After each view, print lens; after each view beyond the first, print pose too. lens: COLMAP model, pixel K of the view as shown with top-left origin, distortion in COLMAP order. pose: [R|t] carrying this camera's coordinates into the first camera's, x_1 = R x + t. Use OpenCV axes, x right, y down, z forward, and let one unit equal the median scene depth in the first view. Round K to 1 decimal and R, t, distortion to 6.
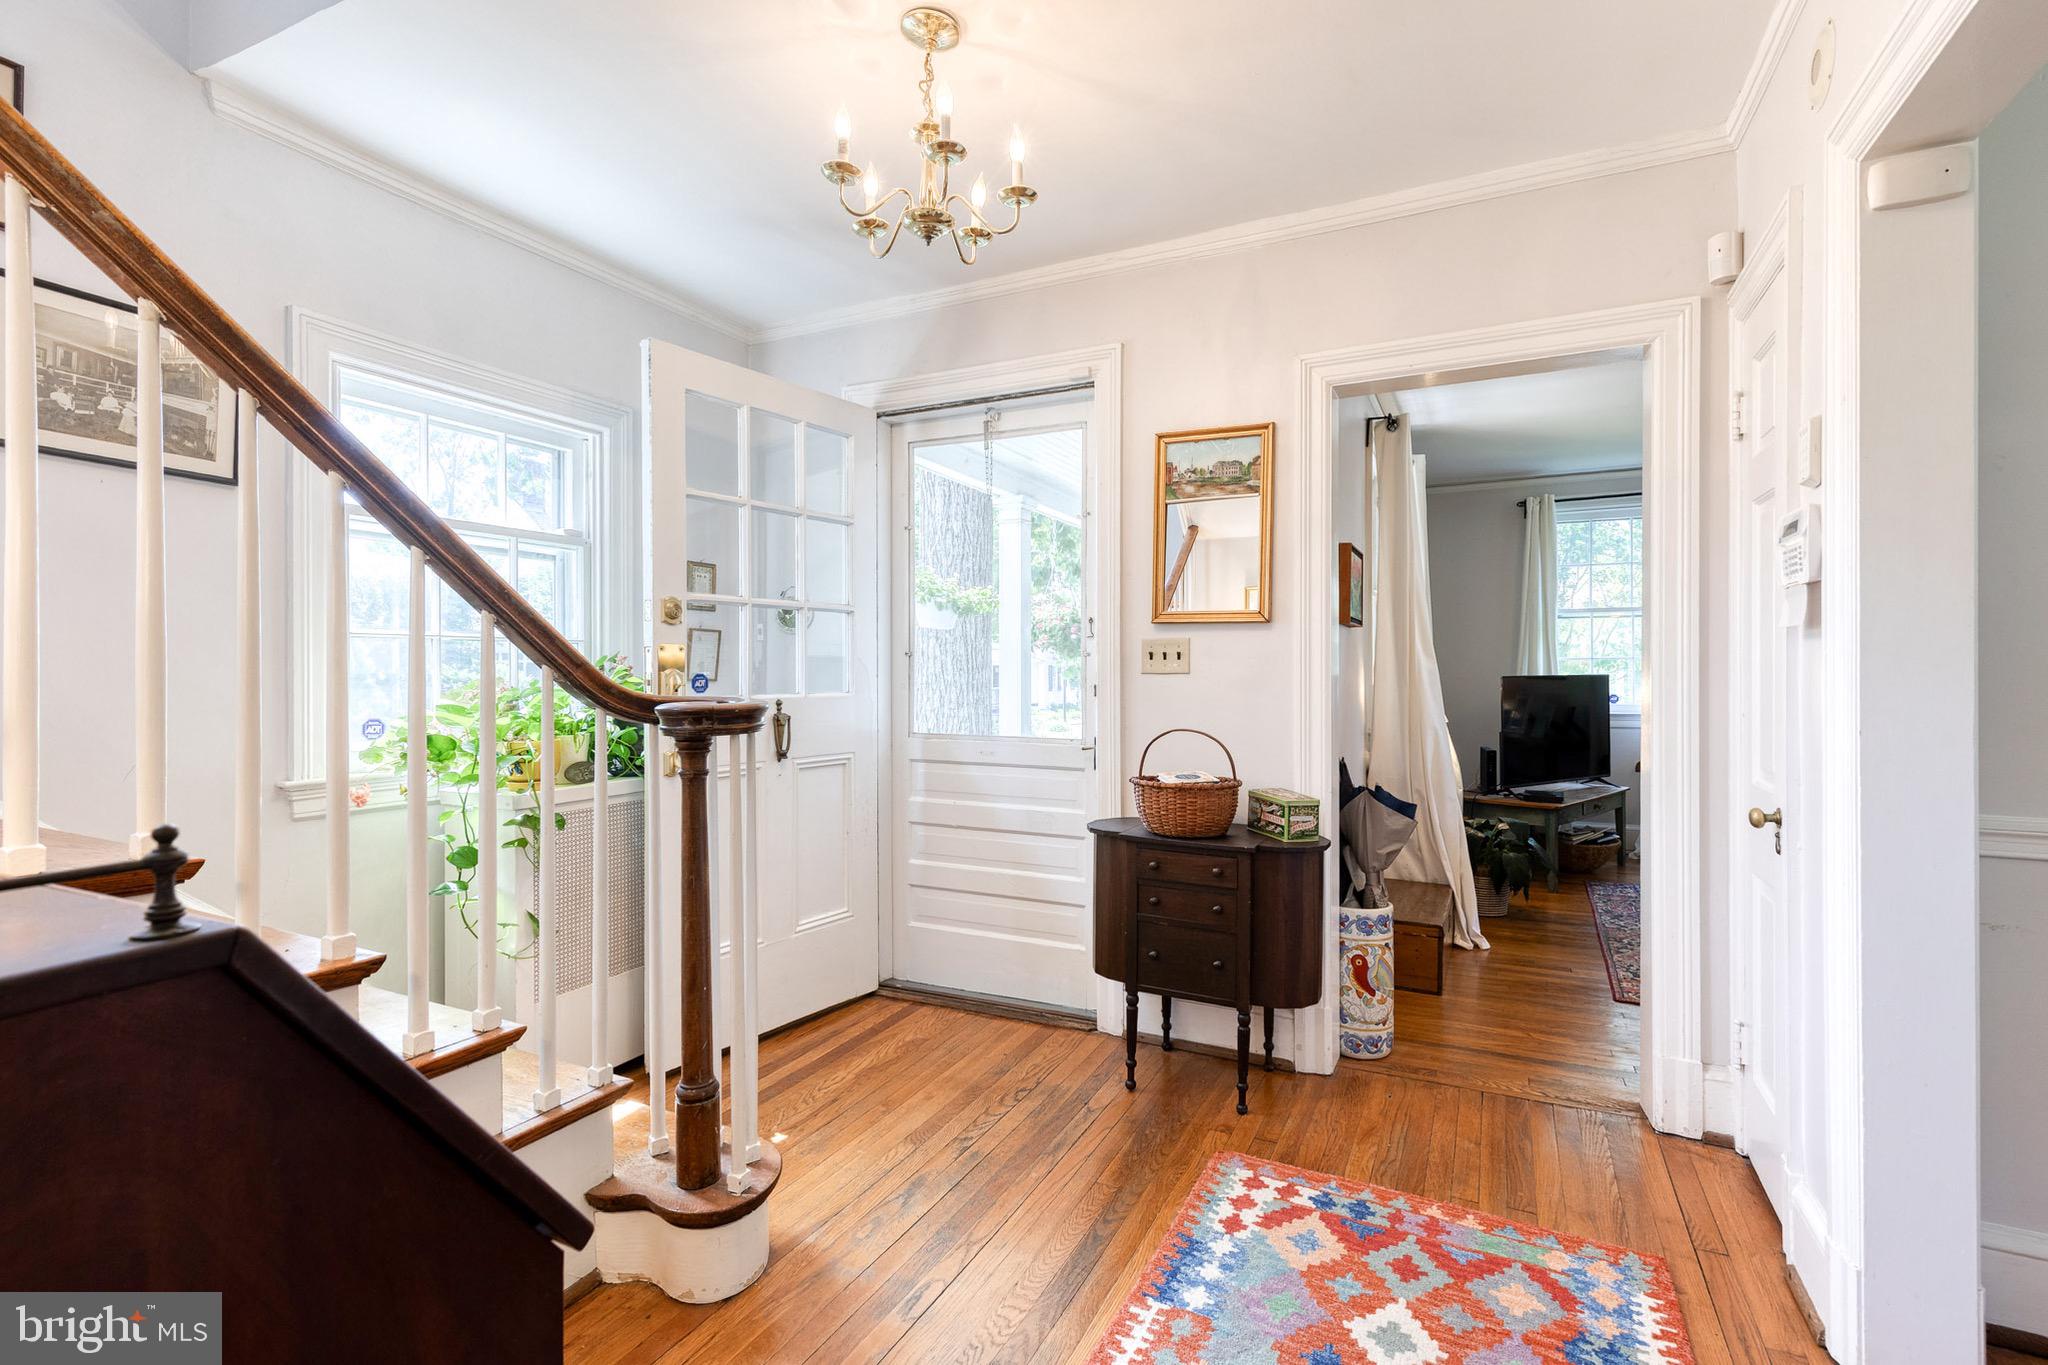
lens RADIAL K [[928.8, 0, 1036.3], [0, 928.8, 680.0], [0, 0, 1]] dist [0.000497, -0.000032]
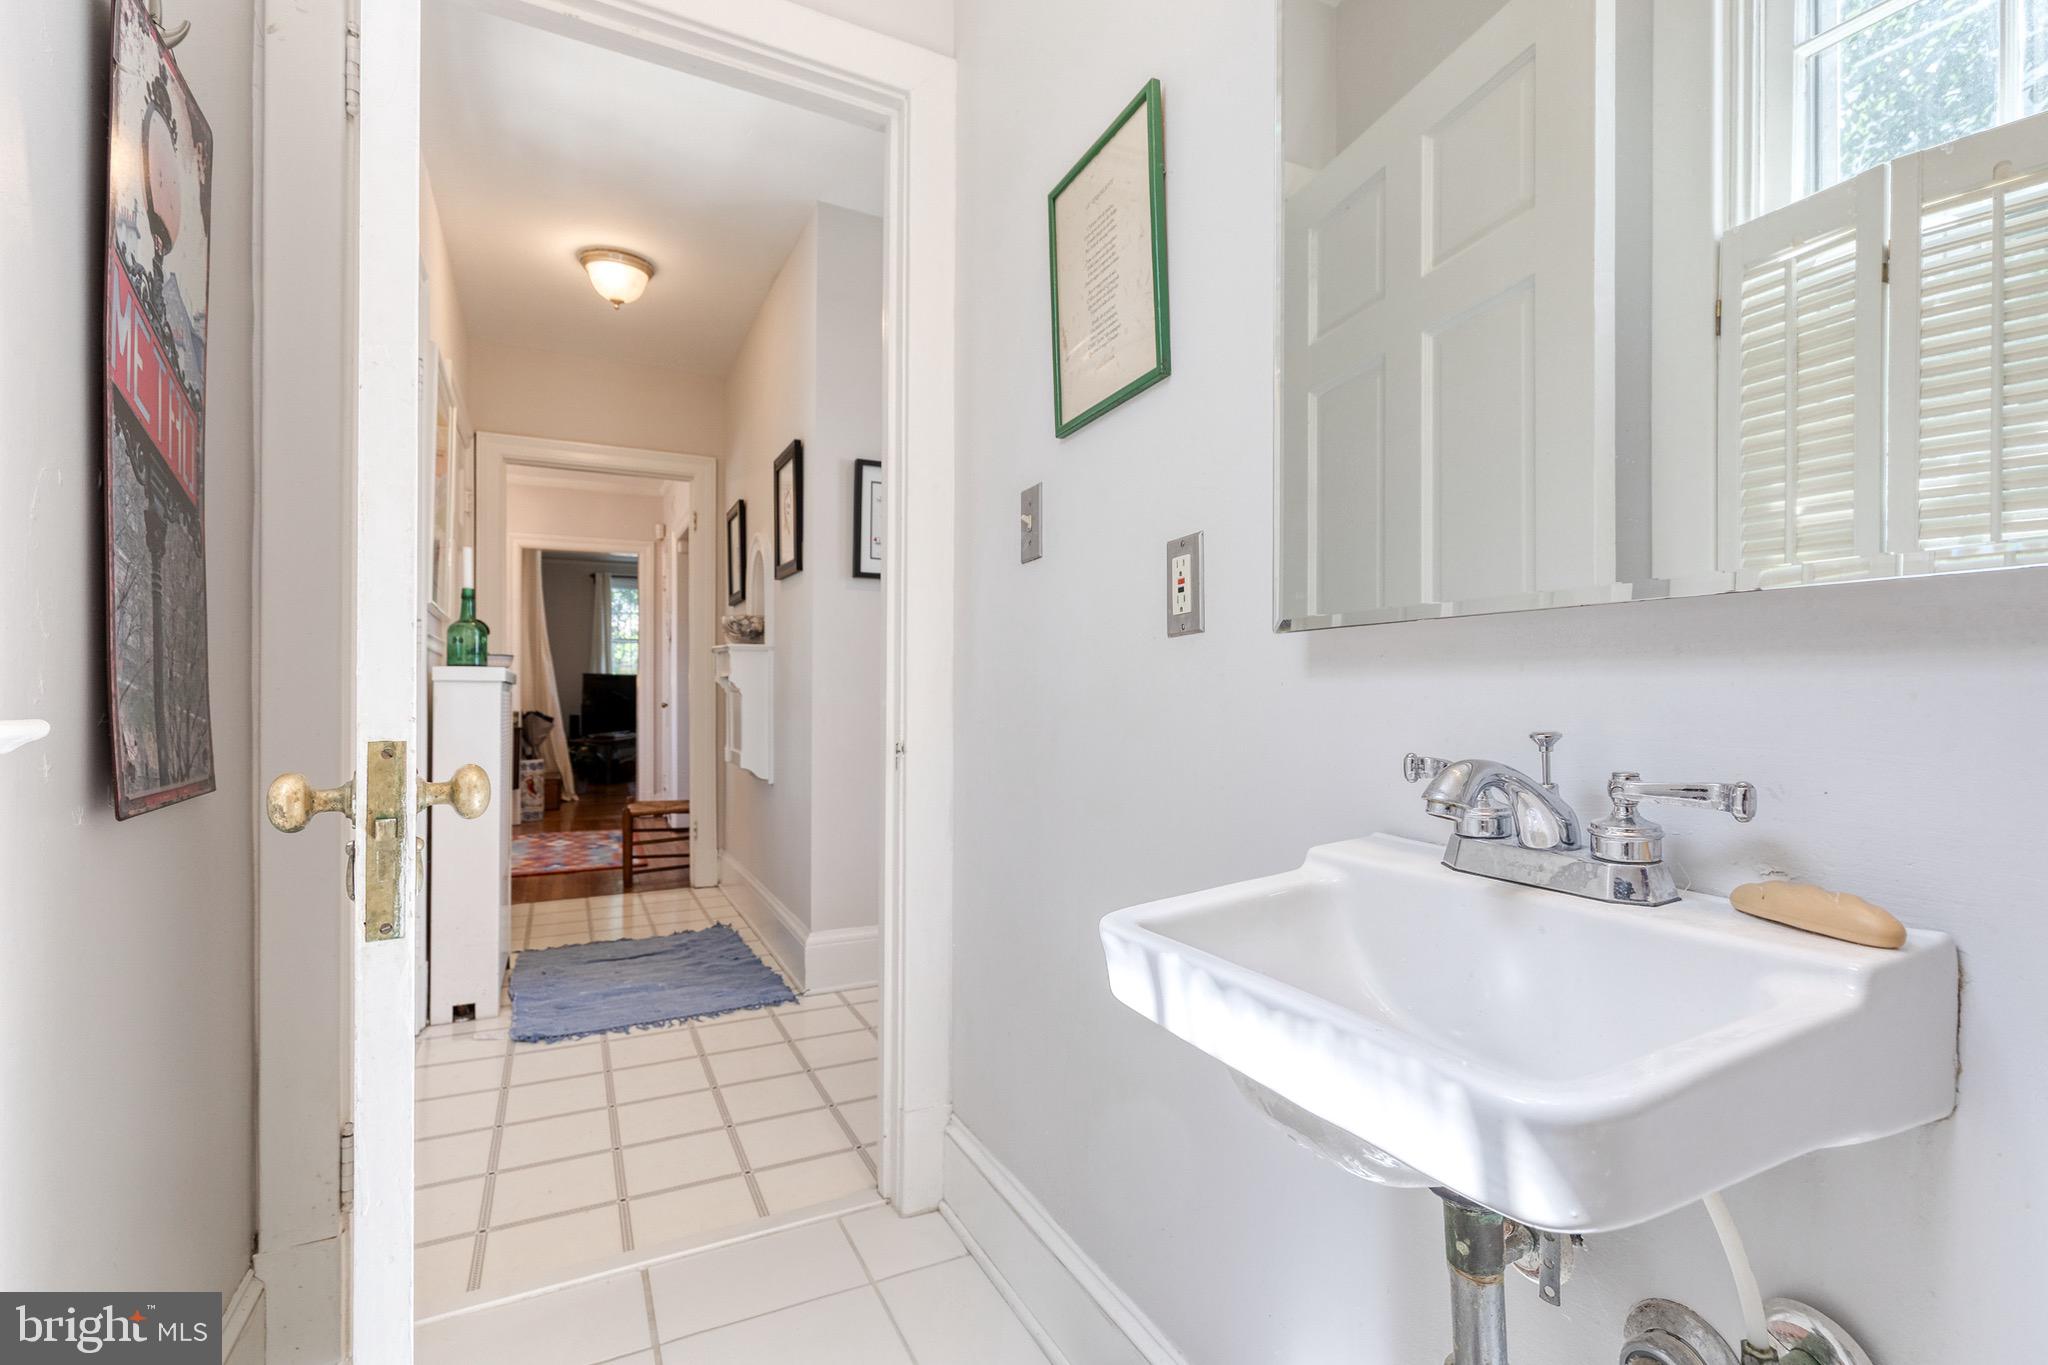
lens RADIAL K [[928.8, 0, 1036.3], [0, 928.8, 680.0], [0, 0, 1]] dist [0.000497, -0.000032]
pose [[0.595053, 0.012848, 0.803584, -0.582376], [0.003806, 0.999816, -0.018804, 0.060962], [-0.803677, 0.014248, 0.594895, -1.075476]]
